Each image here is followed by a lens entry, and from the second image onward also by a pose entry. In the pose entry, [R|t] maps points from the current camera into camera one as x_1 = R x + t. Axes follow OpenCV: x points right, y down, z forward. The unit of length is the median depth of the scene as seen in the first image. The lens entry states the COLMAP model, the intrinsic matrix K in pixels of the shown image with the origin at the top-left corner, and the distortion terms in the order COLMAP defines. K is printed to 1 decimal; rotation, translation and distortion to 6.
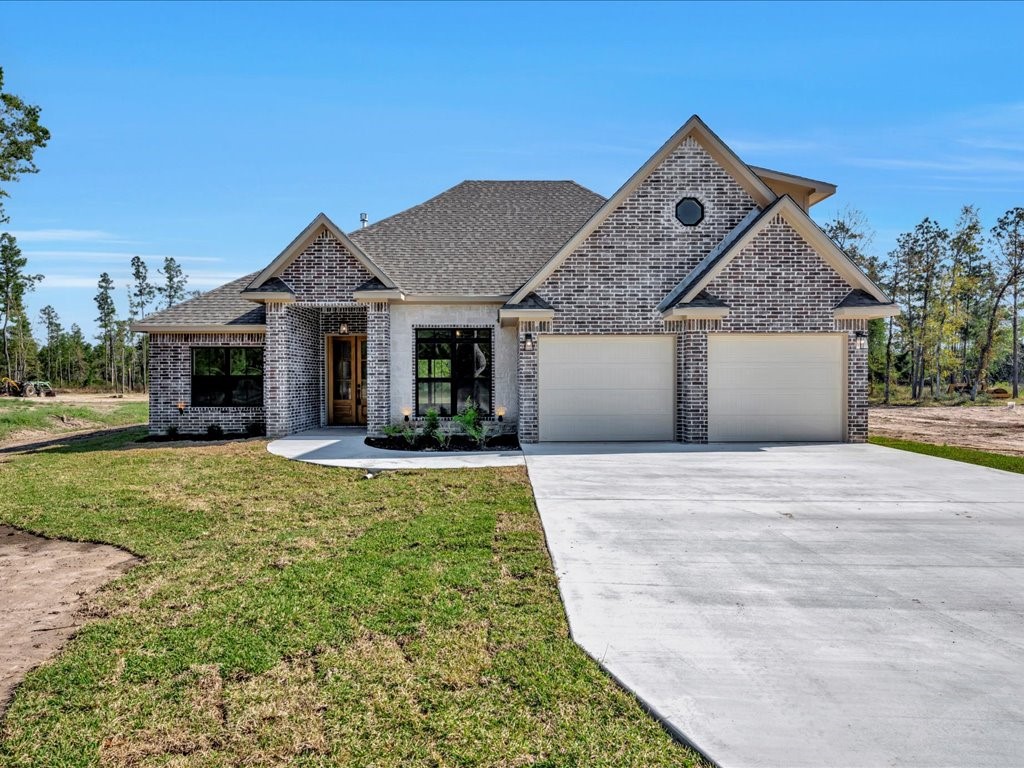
lens RADIAL K [[657.2, 0, 525.9], [0, 657.2, 385.3], [0, 0, 1]] dist [-0.009208, 0.004403]
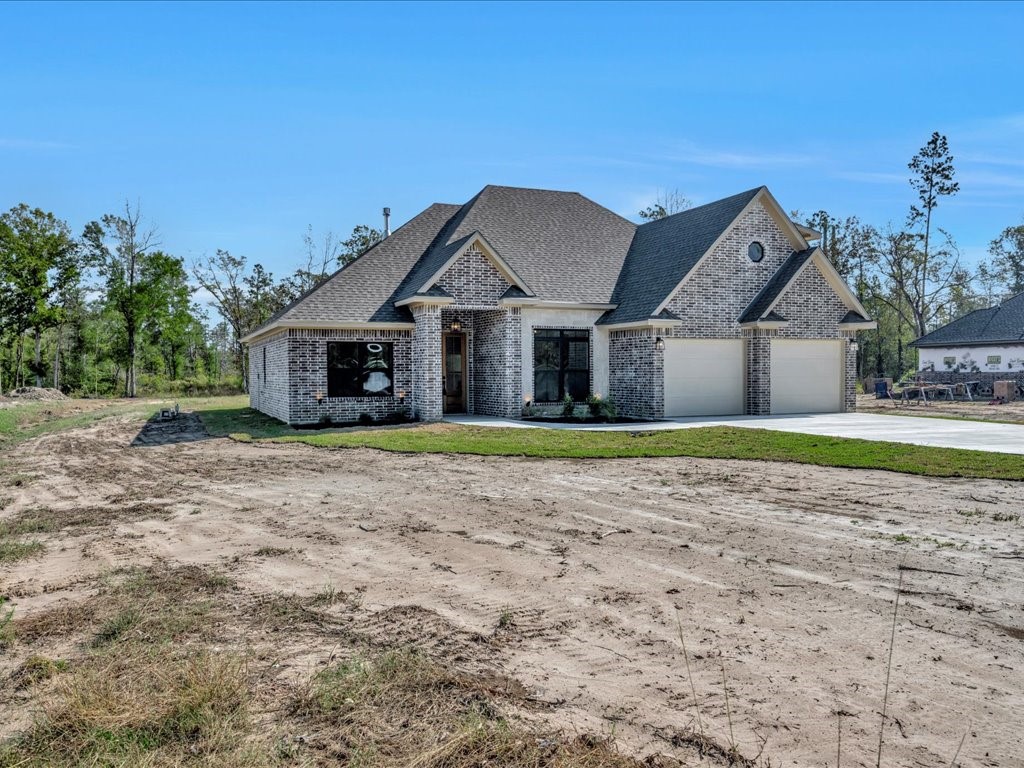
lens RADIAL K [[847.4, 0, 556.9], [0, 847.4, 420.7], [0, 0, 1]] dist [-0.005478, 0.002648]
pose [[0.920262, -0.025275, 0.390485, -0.765892], [0.006821, 0.998796, 0.048575, 0.006613], [-0.391242, -0.042038, 0.919327, -0.464219]]
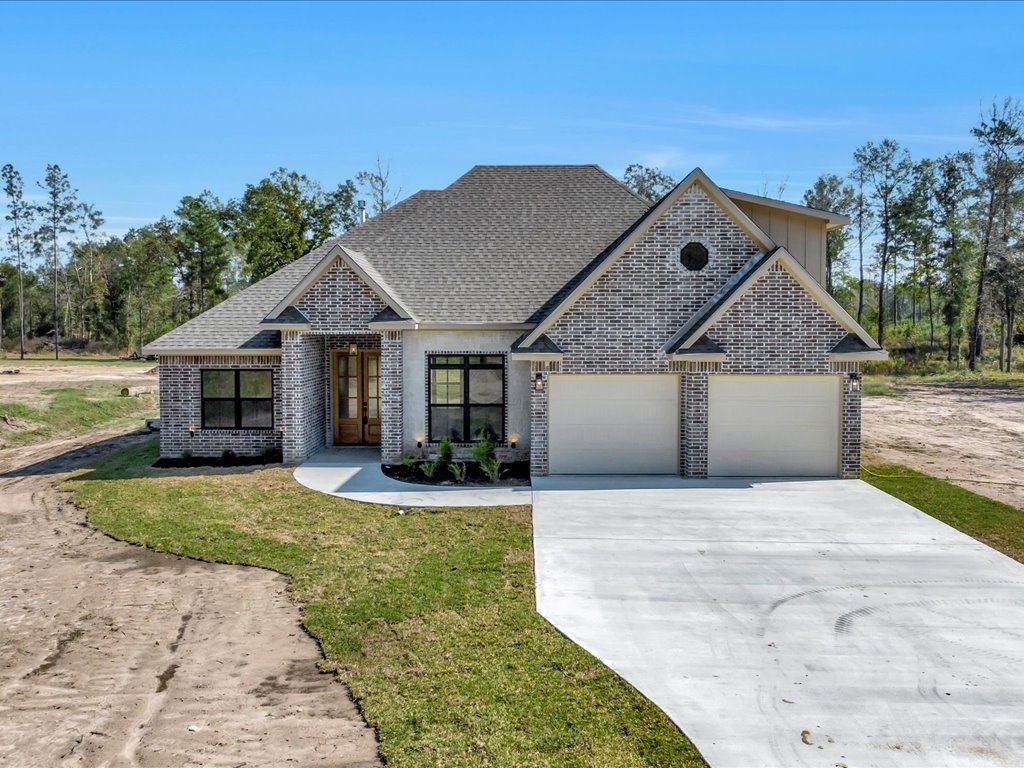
lens RADIAL K [[1021.9, 0, 531.9], [0, 1021.9, 375.0], [0, 0, 1]] dist [-0.022833, 0.000000]
pose [[0.999556, 0.005290, -0.029317, 0.035551], [-0.003922, 0.998908, 0.046556, -0.132979], [0.029531, -0.046421, 0.998485, -0.560520]]
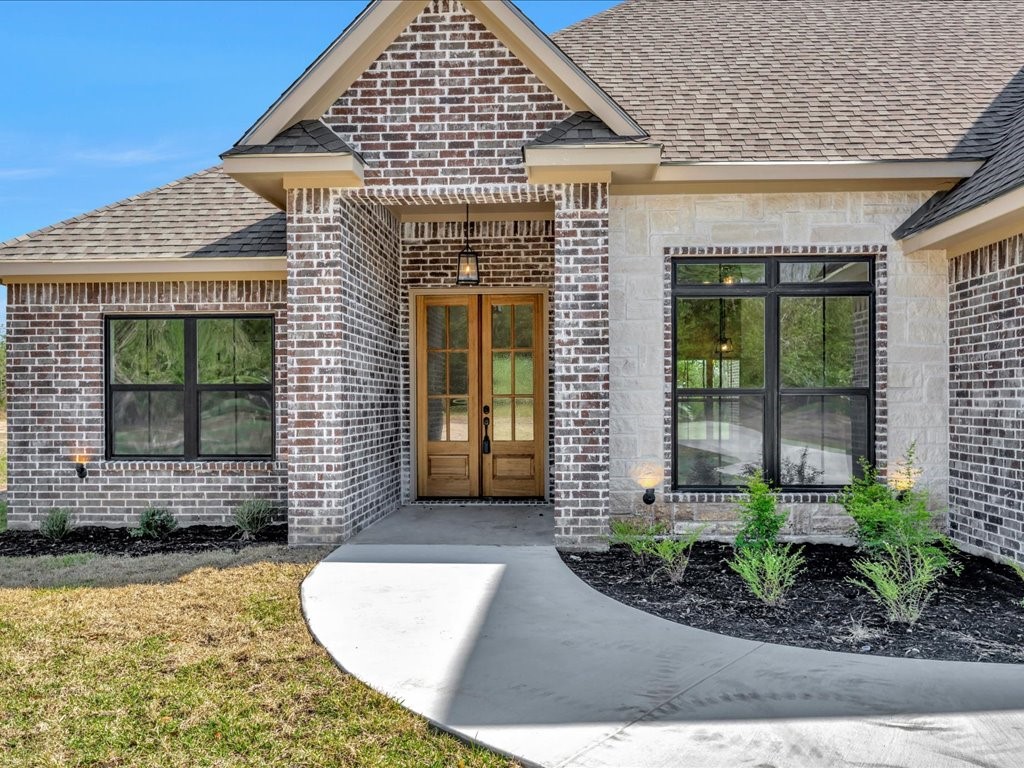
lens RADIAL K [[884.5, 0, 518.8], [0, 884.5, 409.6], [0, 0, 1]] dist [0.004177, -0.007900]
pose [[0.996548, 0.000157, -0.083018, -0.221269], [0.000154, 0.999993, 0.003737, -0.001301], [0.083018, -0.003737, 0.996541, 0.504811]]
